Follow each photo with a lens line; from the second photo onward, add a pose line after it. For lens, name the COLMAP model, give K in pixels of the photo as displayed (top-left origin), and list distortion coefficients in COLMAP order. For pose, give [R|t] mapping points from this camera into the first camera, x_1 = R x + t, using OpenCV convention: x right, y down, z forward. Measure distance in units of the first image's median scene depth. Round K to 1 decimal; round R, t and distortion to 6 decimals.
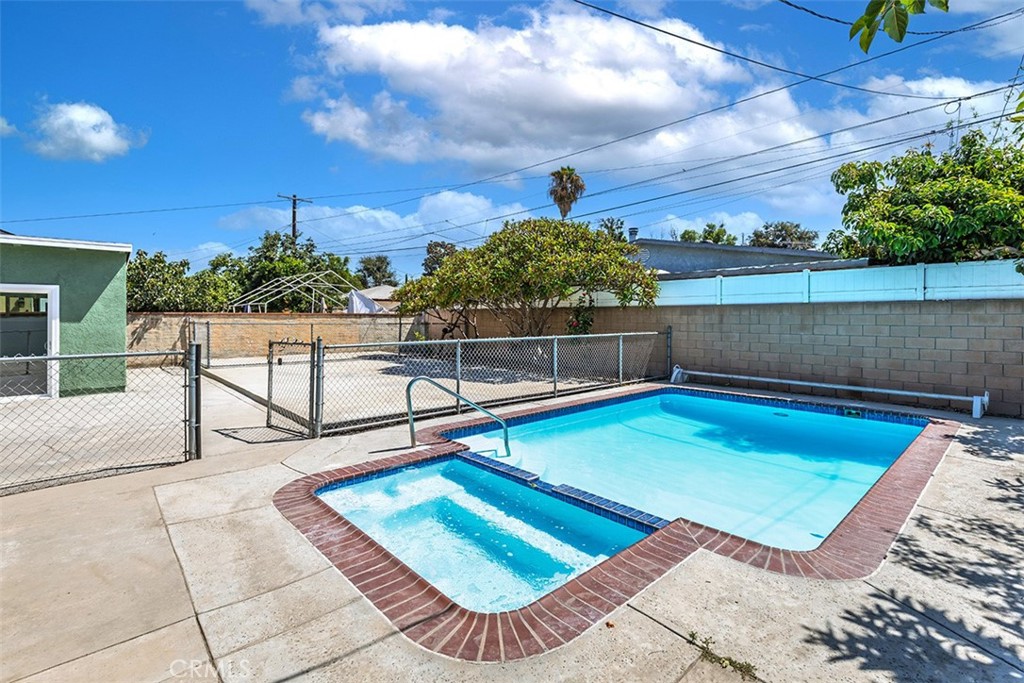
lens RADIAL K [[463.1, 0, 509.7], [0, 463.1, 306.1], [0, 0, 1]] dist [0.002540, -0.000078]
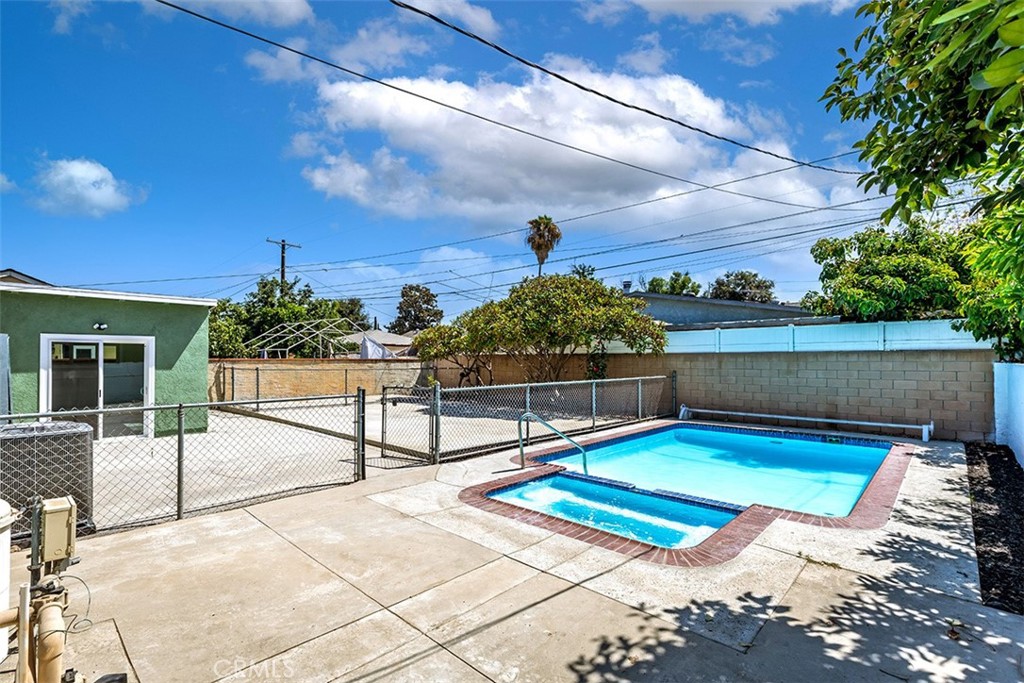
lens RADIAL K [[463.1, 0, 511.6], [0, 463.1, 341.6], [0, 0, 1]] dist [0.002540, -0.000078]
pose [[0.996670, 0.001902, 0.081519, -0.219970], [-0.000681, 0.999887, -0.015011, -0.016789], [-0.081539, 0.014905, 0.996559, -0.176717]]
